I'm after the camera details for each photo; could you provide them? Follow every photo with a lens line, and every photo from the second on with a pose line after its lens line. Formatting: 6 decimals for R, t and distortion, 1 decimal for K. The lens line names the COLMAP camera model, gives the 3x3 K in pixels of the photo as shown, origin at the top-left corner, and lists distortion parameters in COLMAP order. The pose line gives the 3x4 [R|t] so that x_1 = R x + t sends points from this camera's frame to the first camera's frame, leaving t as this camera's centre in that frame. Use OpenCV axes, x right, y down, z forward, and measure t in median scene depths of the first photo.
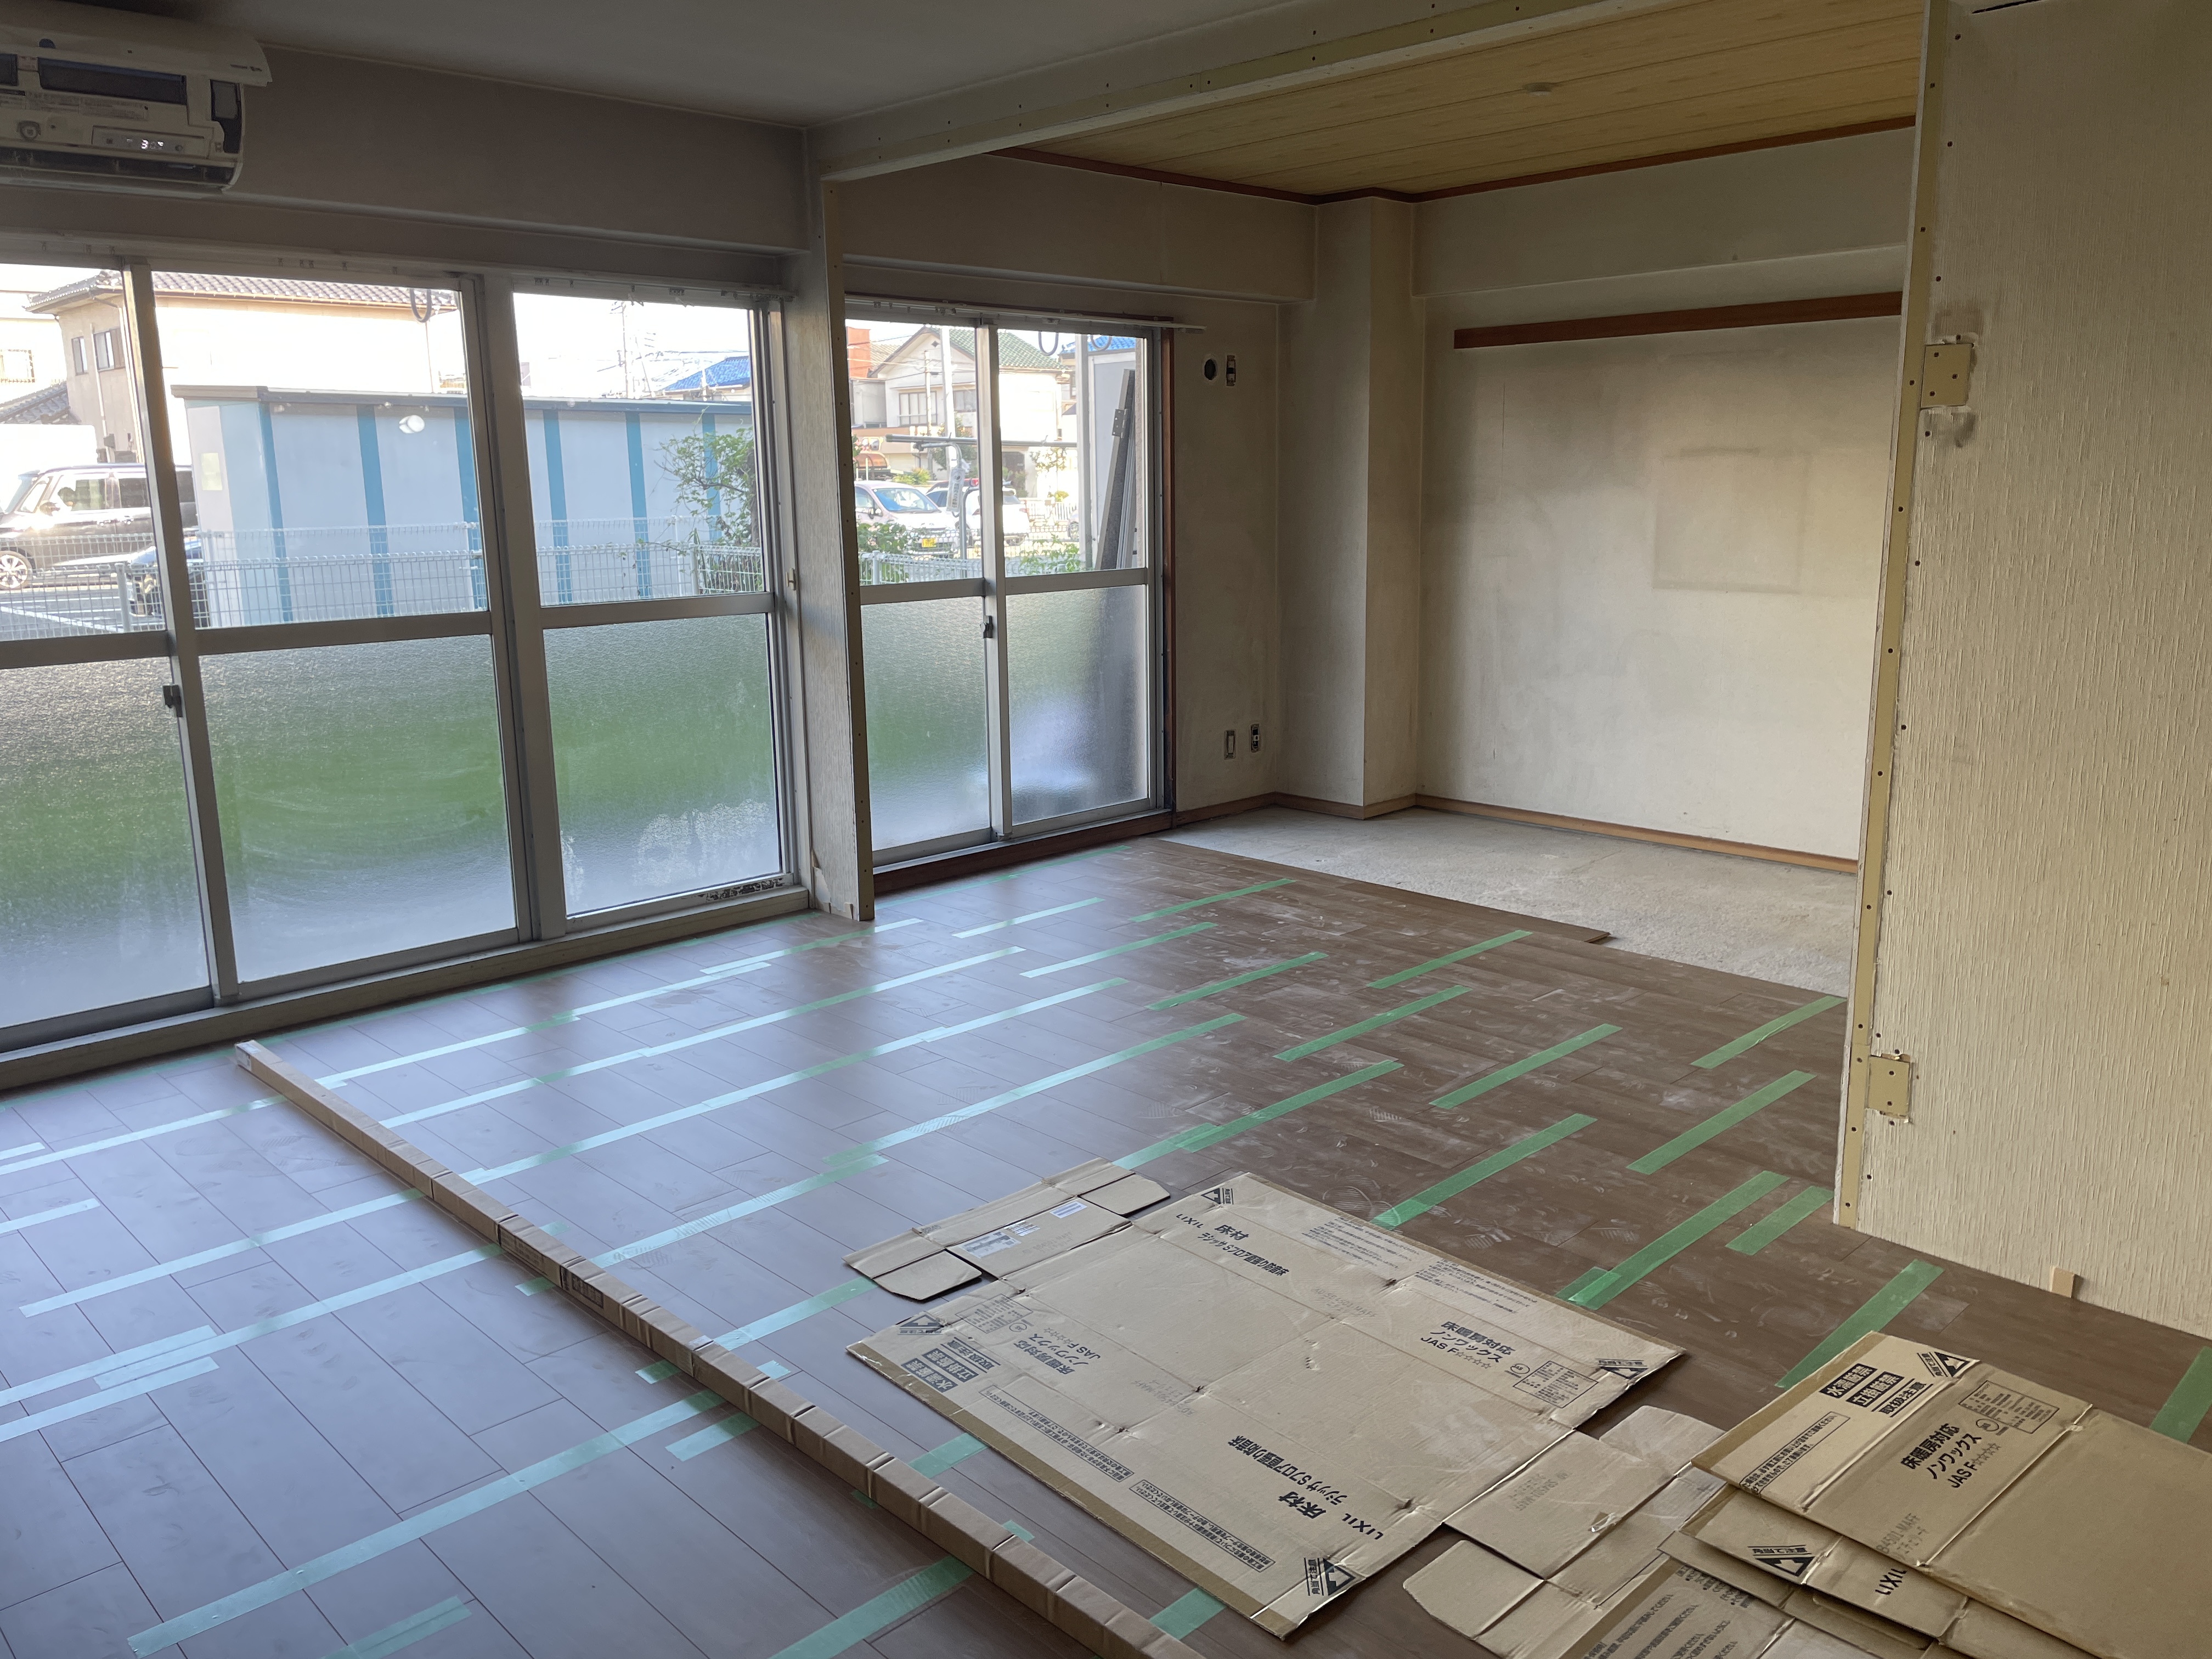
lens RADIAL K [[1668.9, 0, 1104.6], [0, 1668.9, 827.9], [0, 0, 1]] dist [0.069175, -0.092819]
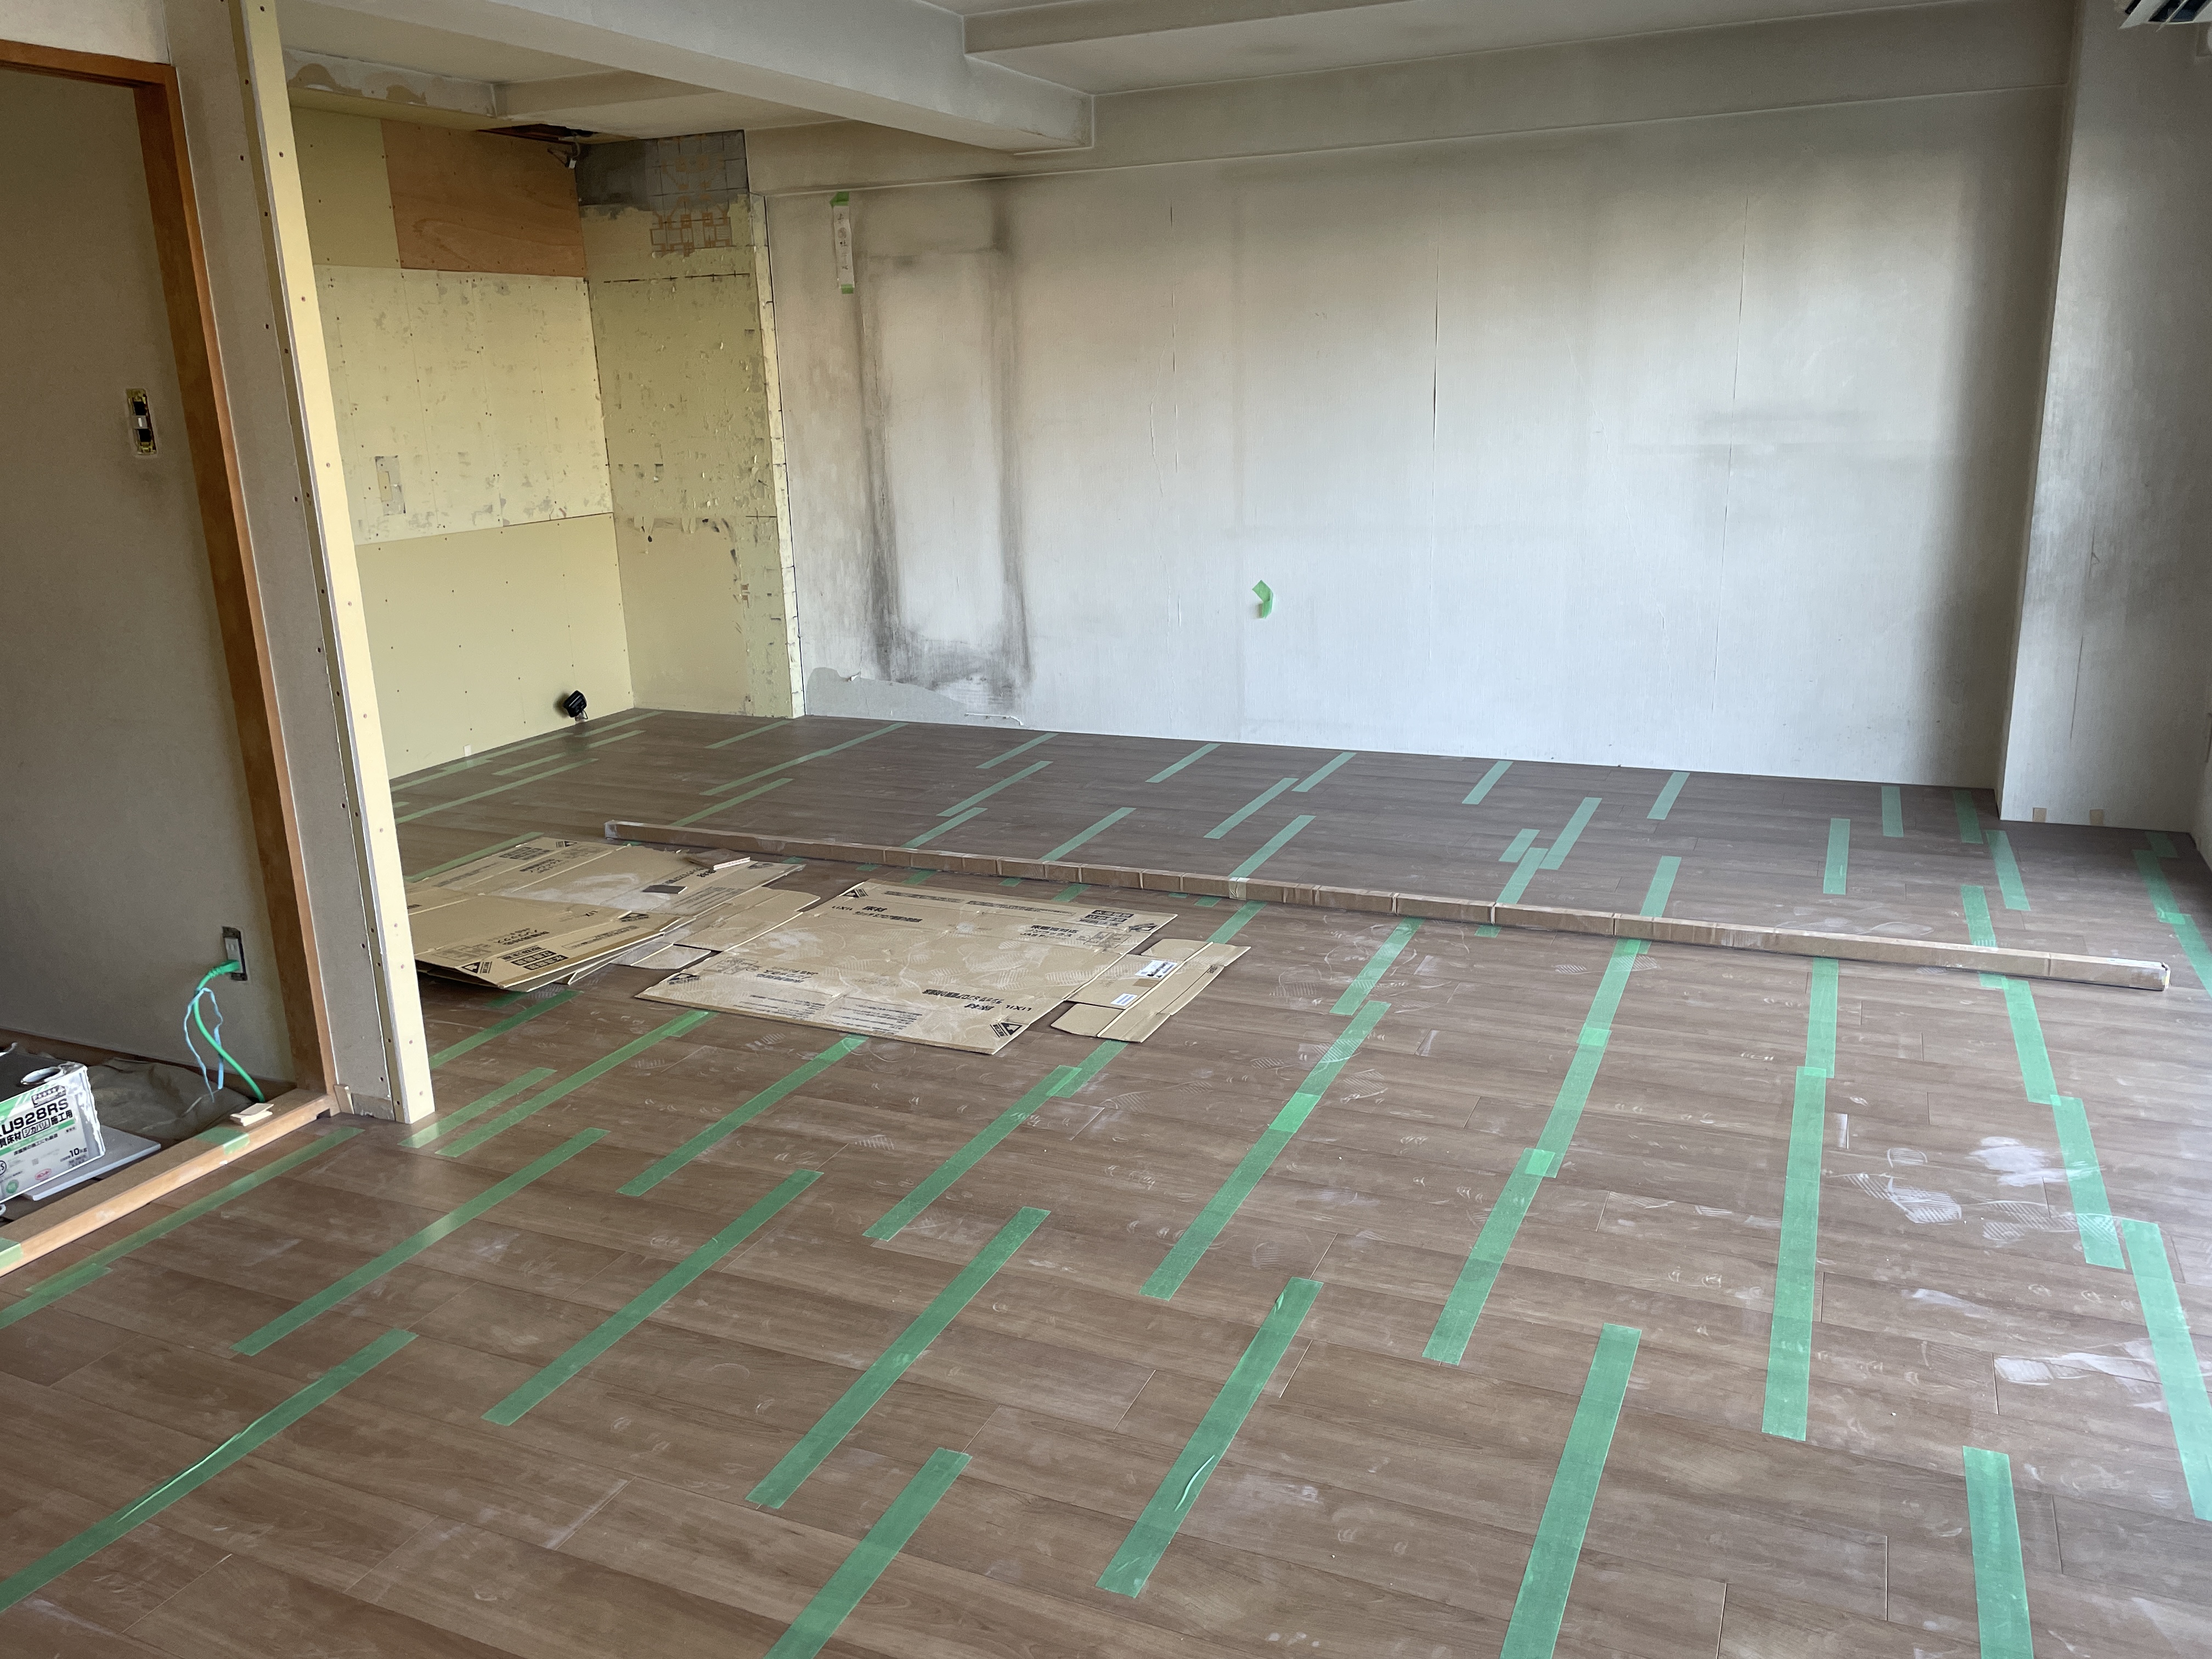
lens RADIAL K [[1668.9, 0, 1109.2], [0, 1668.9, 826.3], [0, 0, 1]] dist [0.069175, -0.092819]
pose [[-0.928621, 0.135794, -0.345288, 0.372657], [-0.037591, 0.891396, 0.451664, -0.402723], [0.369122, 0.432405, -0.822664, 1.901551]]
